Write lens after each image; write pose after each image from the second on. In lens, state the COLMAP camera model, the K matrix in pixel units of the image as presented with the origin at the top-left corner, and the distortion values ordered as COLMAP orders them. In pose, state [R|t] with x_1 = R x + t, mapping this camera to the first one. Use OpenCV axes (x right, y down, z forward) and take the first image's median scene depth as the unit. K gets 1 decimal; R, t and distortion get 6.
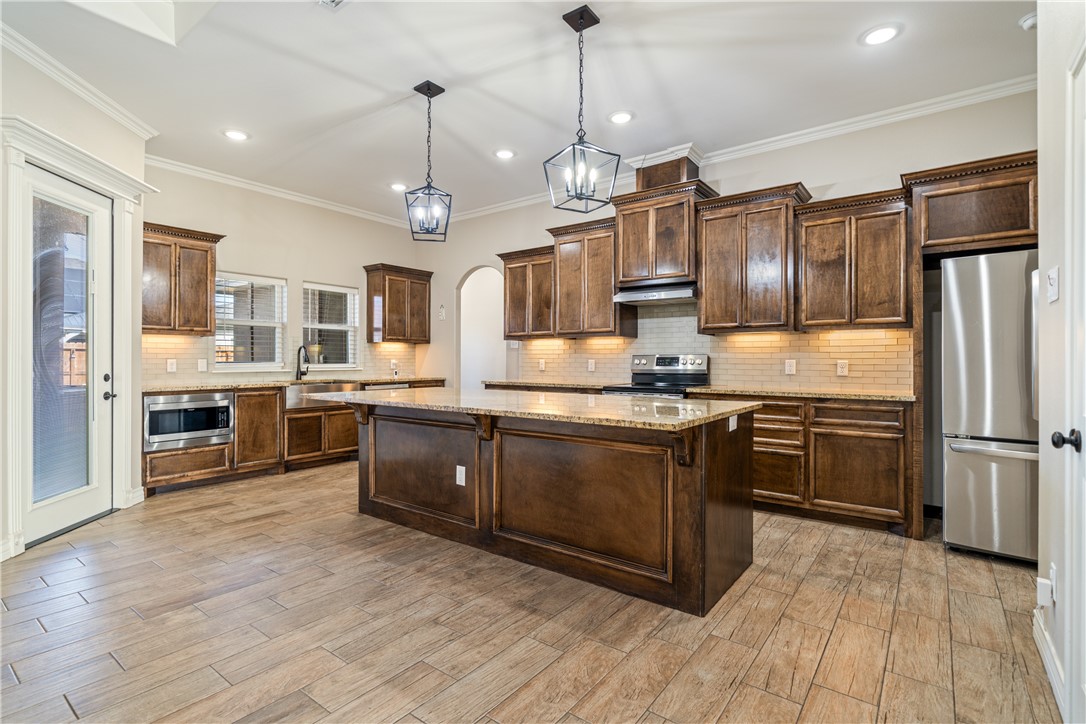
lens RADIAL K [[513.9, 0, 547.9], [0, 513.9, 357.9], [0, 0, 1]] dist [0.004143, 0.000237]
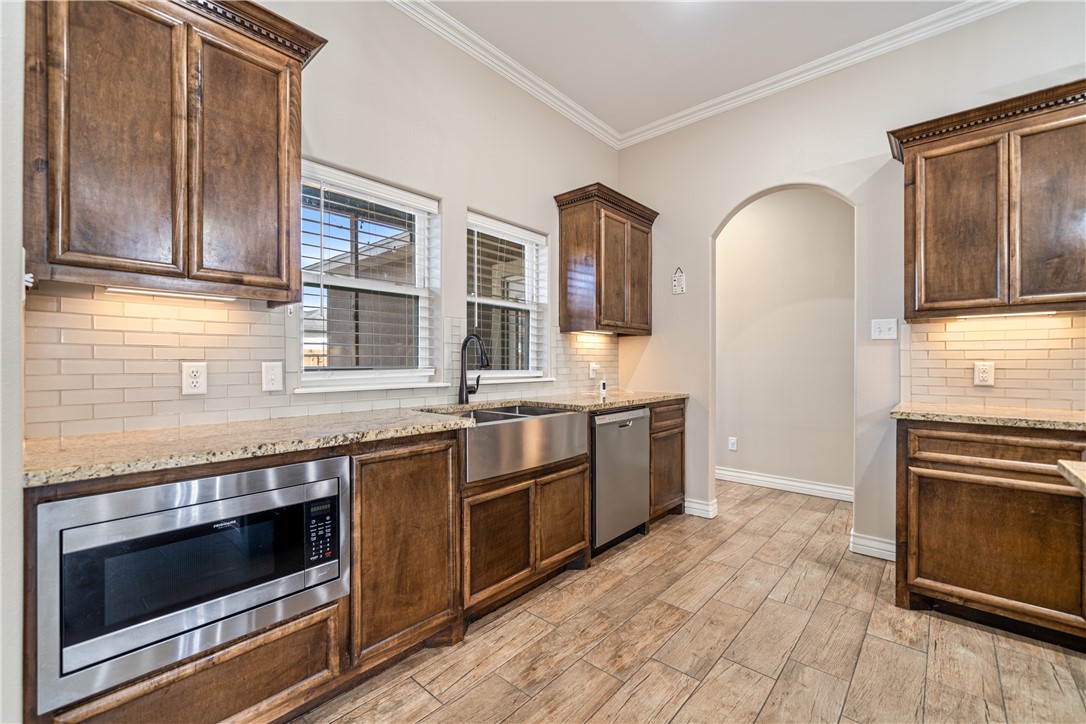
lens RADIAL K [[434.0, 0, 542.3], [0, 434.0, 366.1], [0, 0, 1]] dist [-0.002224, 0.000322]
pose [[0.996408, -0.000382, -0.084680, -0.447350], [0.001351, 0.999934, 0.011394, 0.002421], [0.084670, -0.011467, 0.996343, 0.705657]]
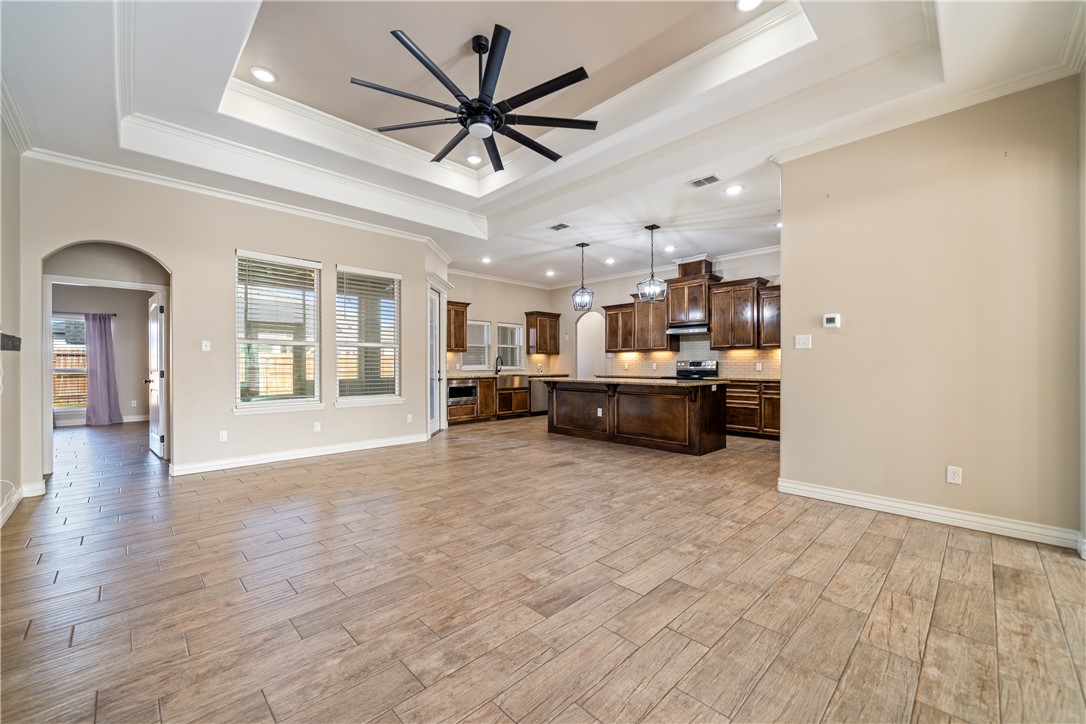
lens RADIAL K [[434.0, 0, 545.4], [0, 434.0, 362.6], [0, 0, 1]] dist [-0.002224, 0.000322]
pose [[0.988924, -0.002010, -0.148411, -0.080571], [0.002023, 0.999998, -0.000062, -0.000396], [0.148411, -0.000239, 0.988926, -0.679085]]
